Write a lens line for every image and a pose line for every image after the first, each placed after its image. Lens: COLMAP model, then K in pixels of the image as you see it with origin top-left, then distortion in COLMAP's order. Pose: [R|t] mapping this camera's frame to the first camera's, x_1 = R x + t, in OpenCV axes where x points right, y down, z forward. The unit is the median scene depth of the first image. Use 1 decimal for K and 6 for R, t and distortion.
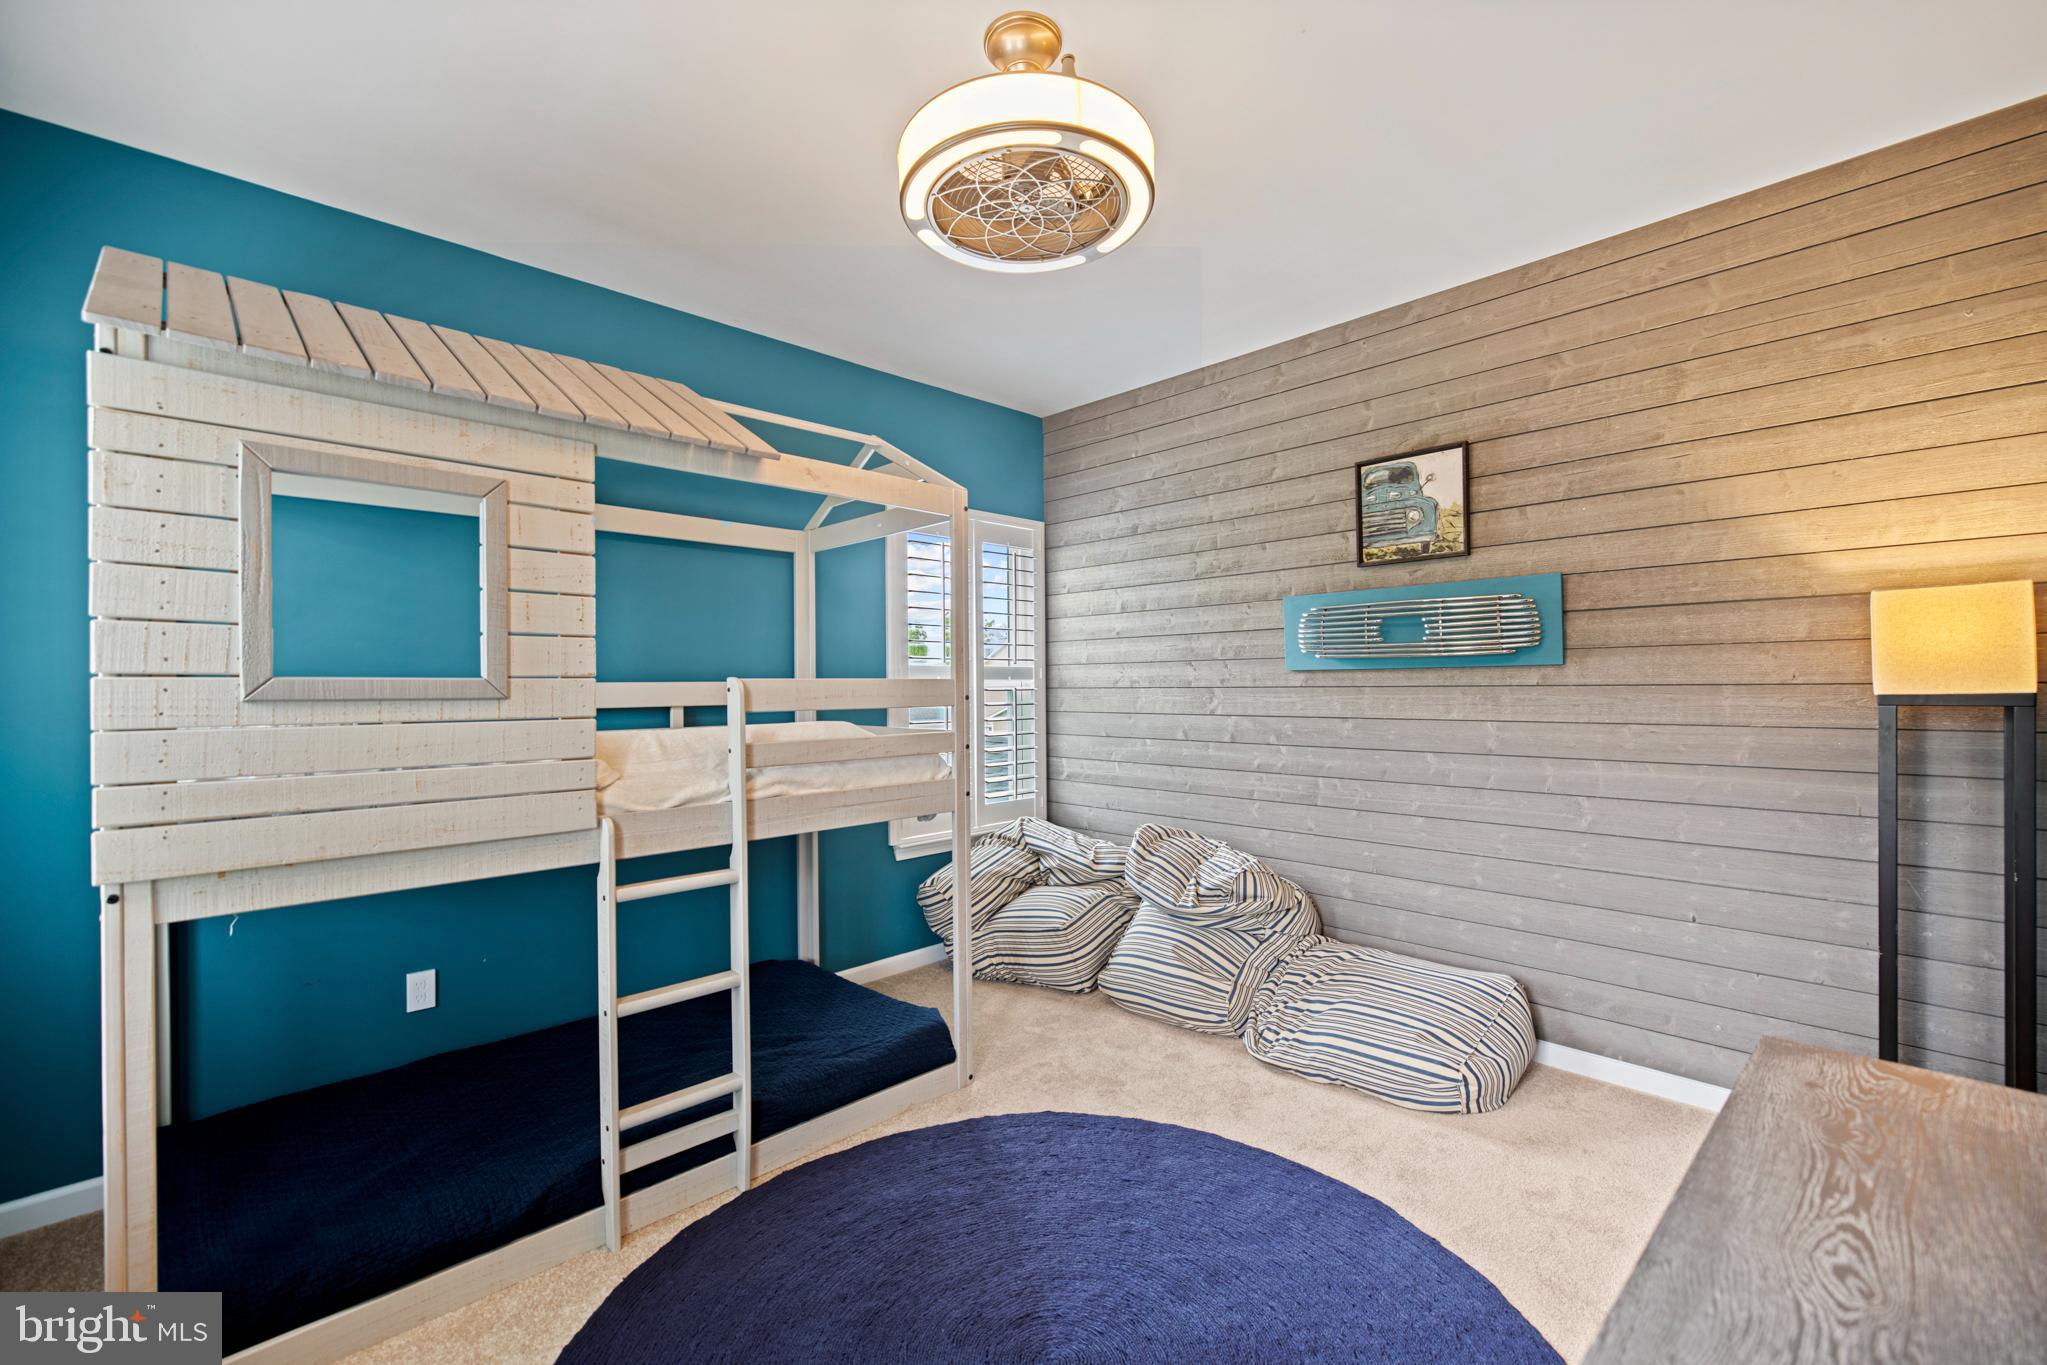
lens RADIAL K [[862.5, 0, 1018.9], [0, 862.5, 706.1], [0, 0, 1]] dist [0.001046, 0.000309]
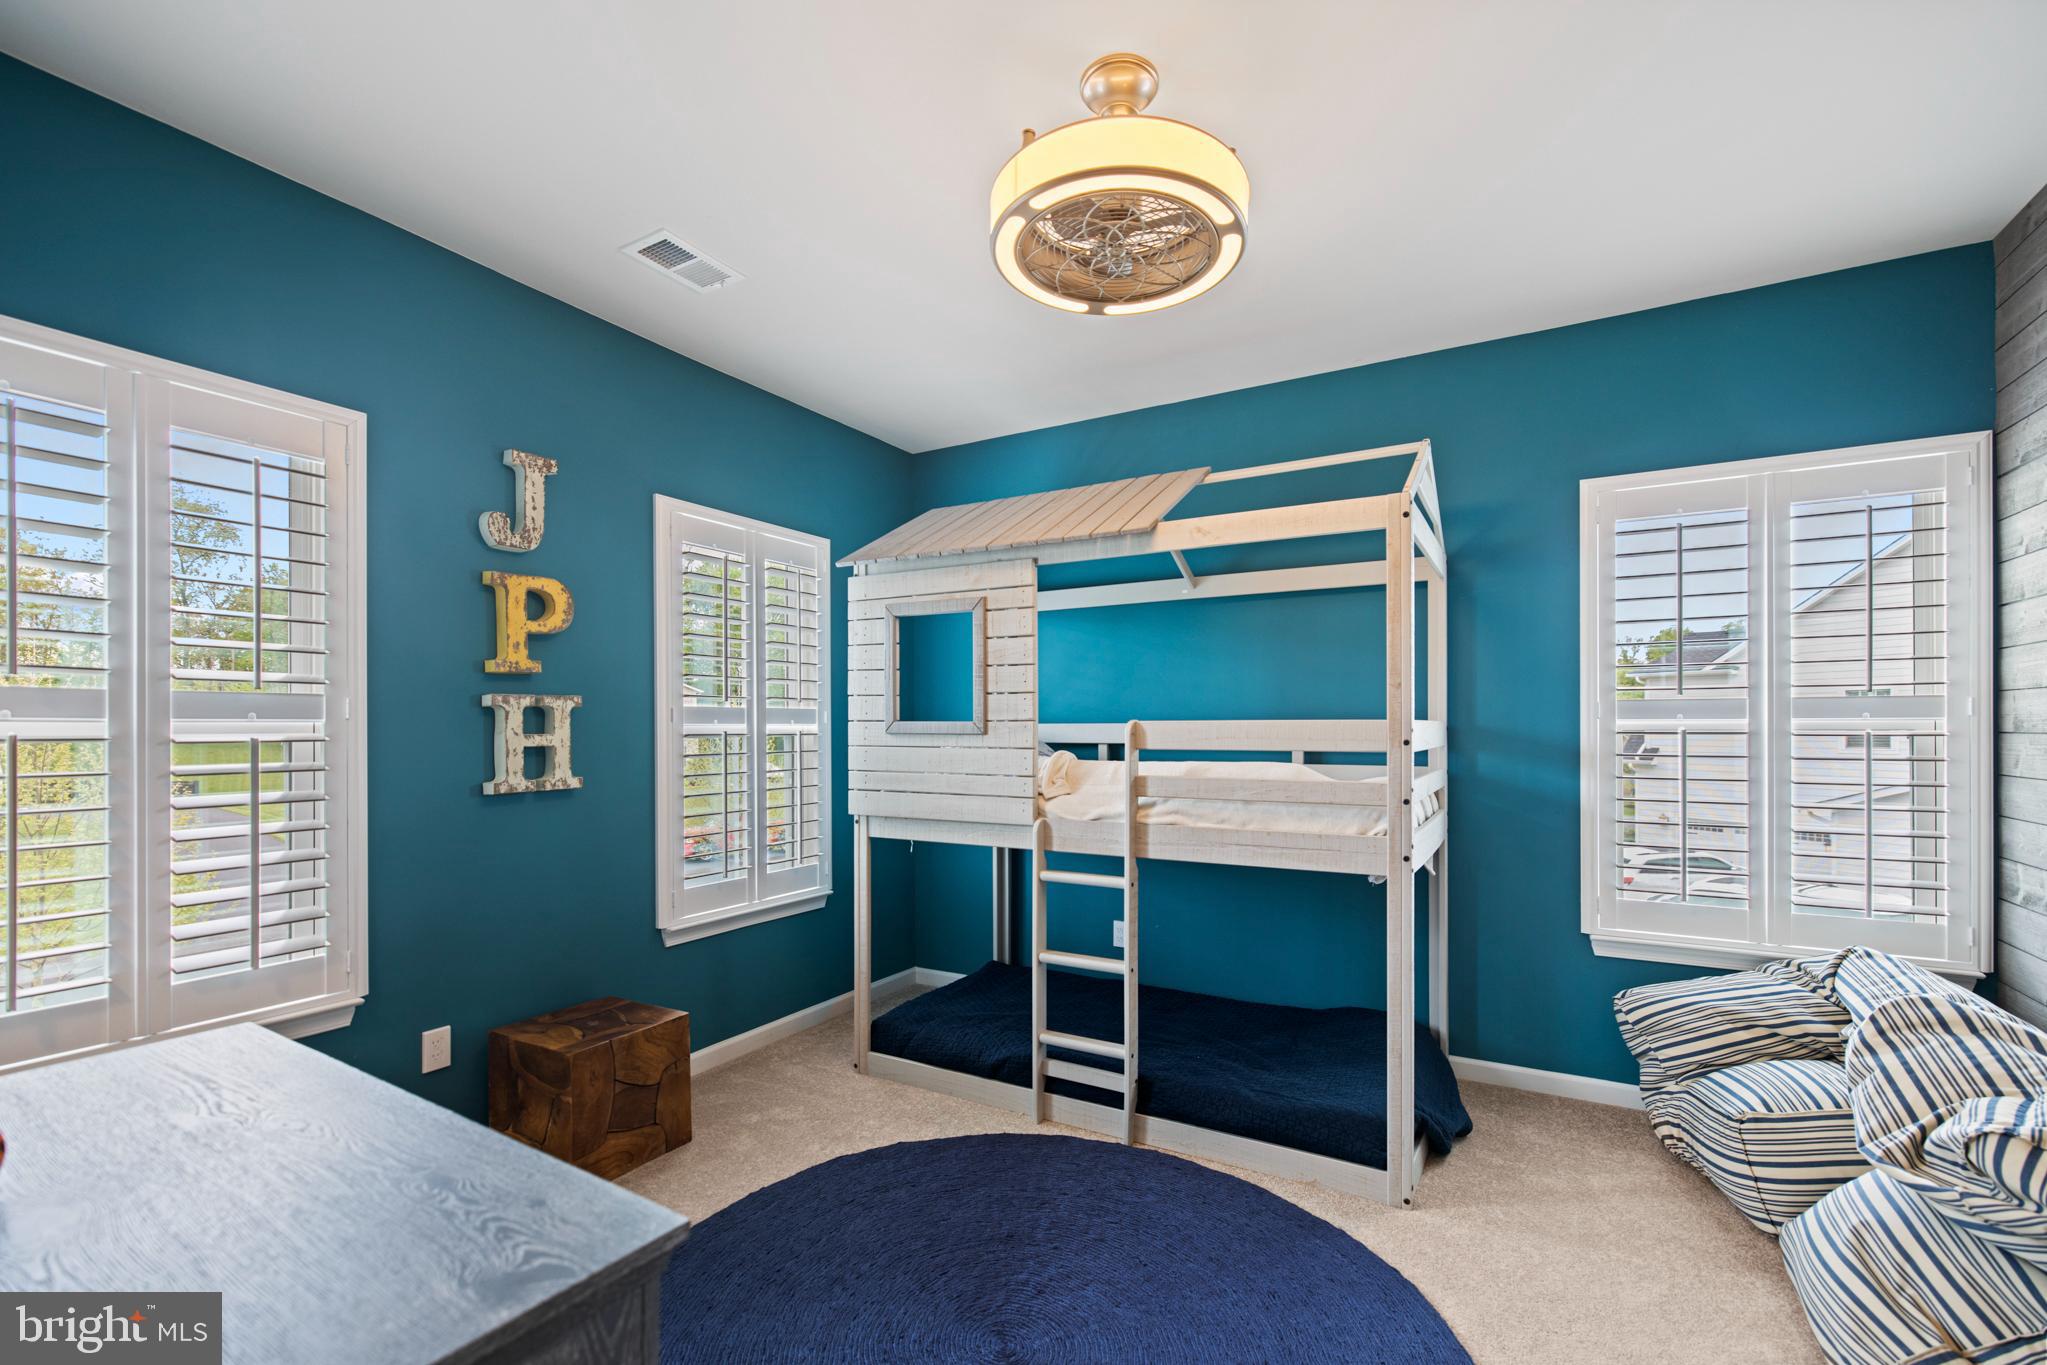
lens RADIAL K [[871.3, 0, 1021.8], [0, 871.3, 751.1], [0, 0, 1]] dist [-0.000297, 0.000042]
pose [[0.275382, 0.031841, -0.960807, 0.805855], [-0.023385, 0.999377, 0.026417, -0.018682], [0.961050, 0.015194, 0.275955, 0.521676]]
